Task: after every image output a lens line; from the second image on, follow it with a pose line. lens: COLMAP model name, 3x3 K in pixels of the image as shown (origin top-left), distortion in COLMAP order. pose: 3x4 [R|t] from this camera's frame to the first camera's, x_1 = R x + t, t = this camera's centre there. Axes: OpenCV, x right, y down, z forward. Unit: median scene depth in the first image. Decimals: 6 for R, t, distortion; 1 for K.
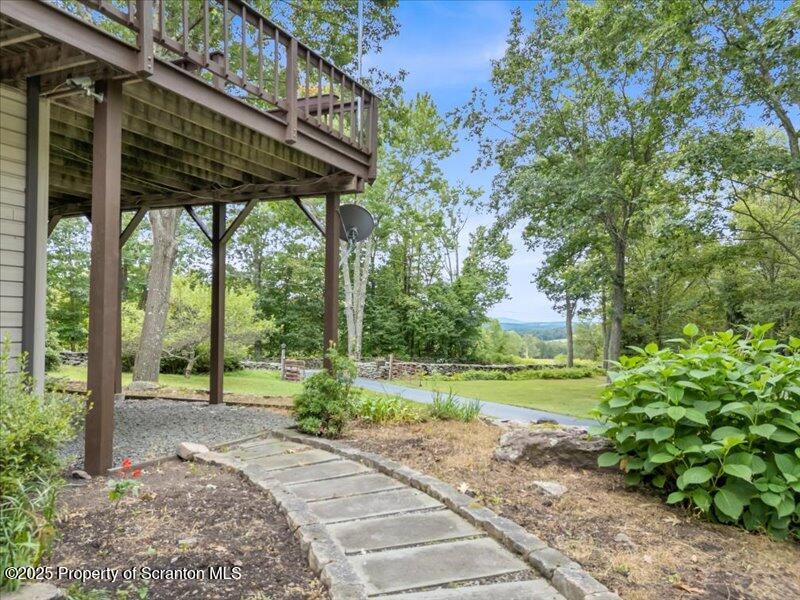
lens RADIAL K [[572.0, 0, 408.8], [0, 572.0, 321.6], [0, 0, 1]] dist [0.035521, -0.013720]
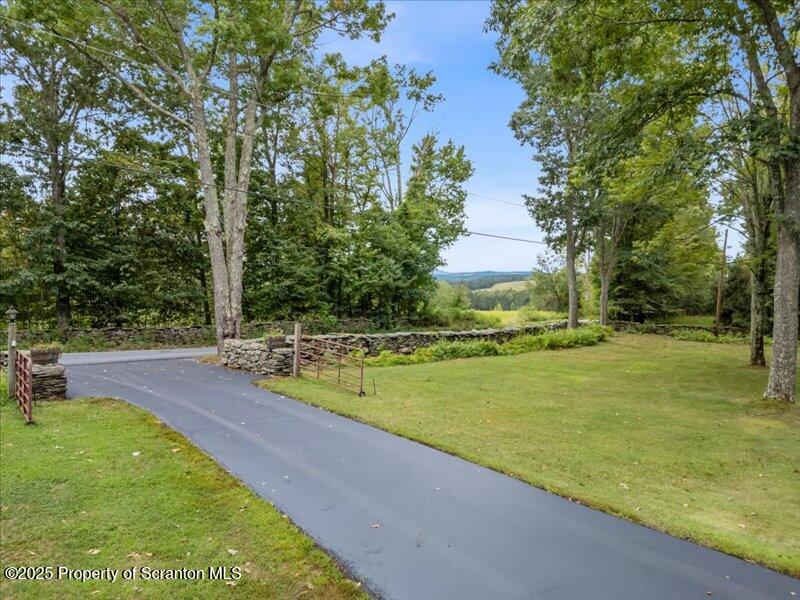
lens RADIAL K [[572.0, 0, 422.8], [0, 572.0, 302.1], [0, 0, 1]] dist [0.035521, -0.013720]
pose [[0.987657, -0.025073, 0.154615, -0.000928], [0.017382, 0.998553, 0.050894, 0.011088], [-0.155668, -0.047579, 0.986663, 0.336175]]
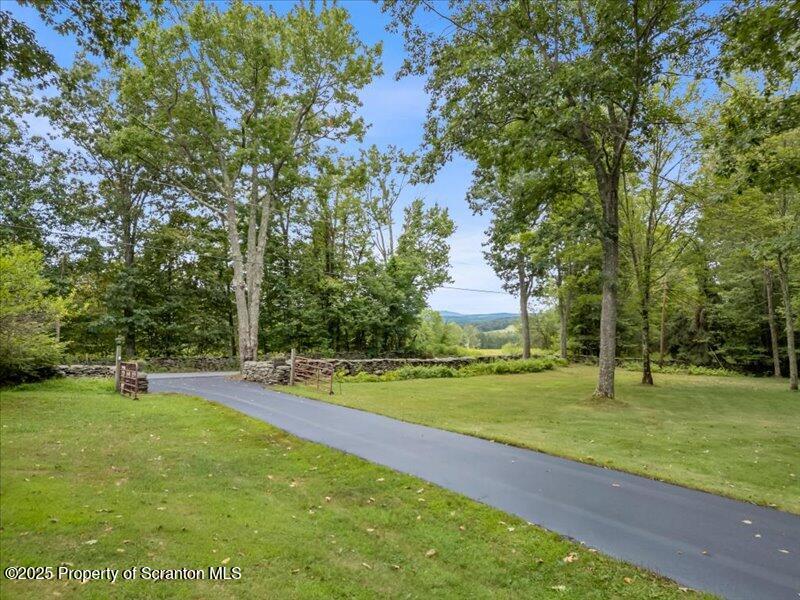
lens RADIAL K [[554.7, 0, 396.5], [0, 554.7, 303.6], [0, 0, 1]] dist [0.059953, -0.011183]
pose [[0.996570, -0.022889, 0.079523, 0.028716], [0.024734, 0.999445, -0.022295, 0.013310], [-0.078969, 0.024185, 0.996584, 0.197343]]
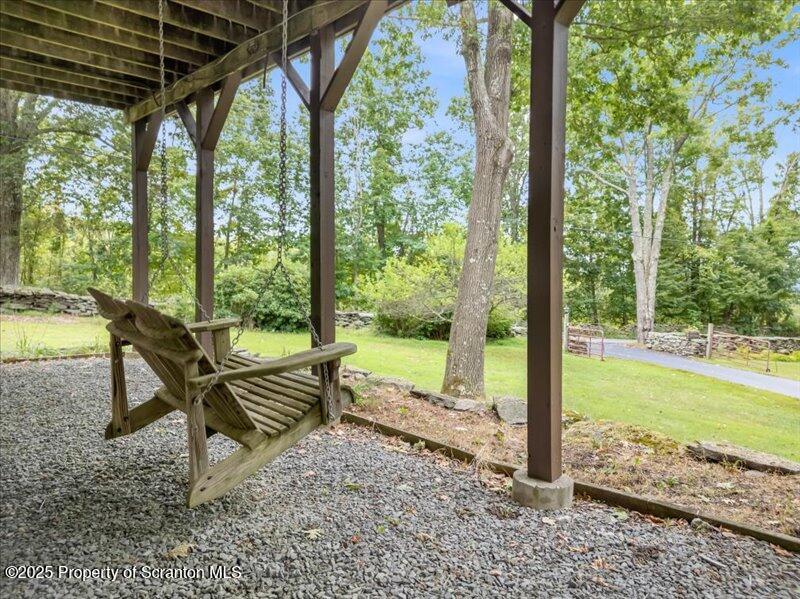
lens RADIAL K [[572.0, 0, 401.8], [0, 572.0, 297.6], [0, 0, 1]] dist [0.035521, -0.013720]
pose [[0.924268, 0.007270, -0.381675, -0.077016], [0.003648, 0.999605, 0.027874, 0.001827], [0.381727, -0.027156, 0.923876, 0.111162]]
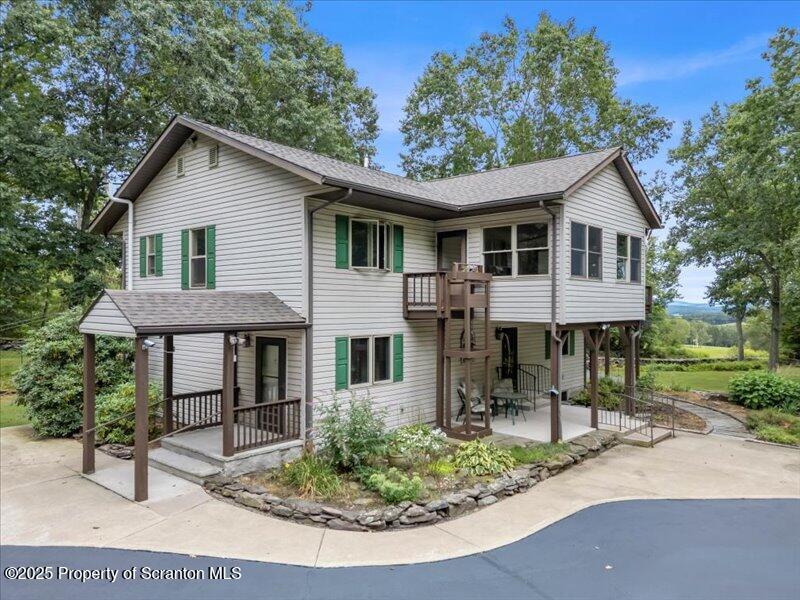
lens RADIAL K [[572.0, 0, 400.8], [0, 572.0, 301.1], [0, 0, 1]] dist [0.035521, -0.013720]
pose [[0.964102, -0.023323, -0.264505, -0.074405], [0.021142, 0.999715, -0.011088, -0.042540], [0.264688, 0.005098, 0.964321, -0.323970]]
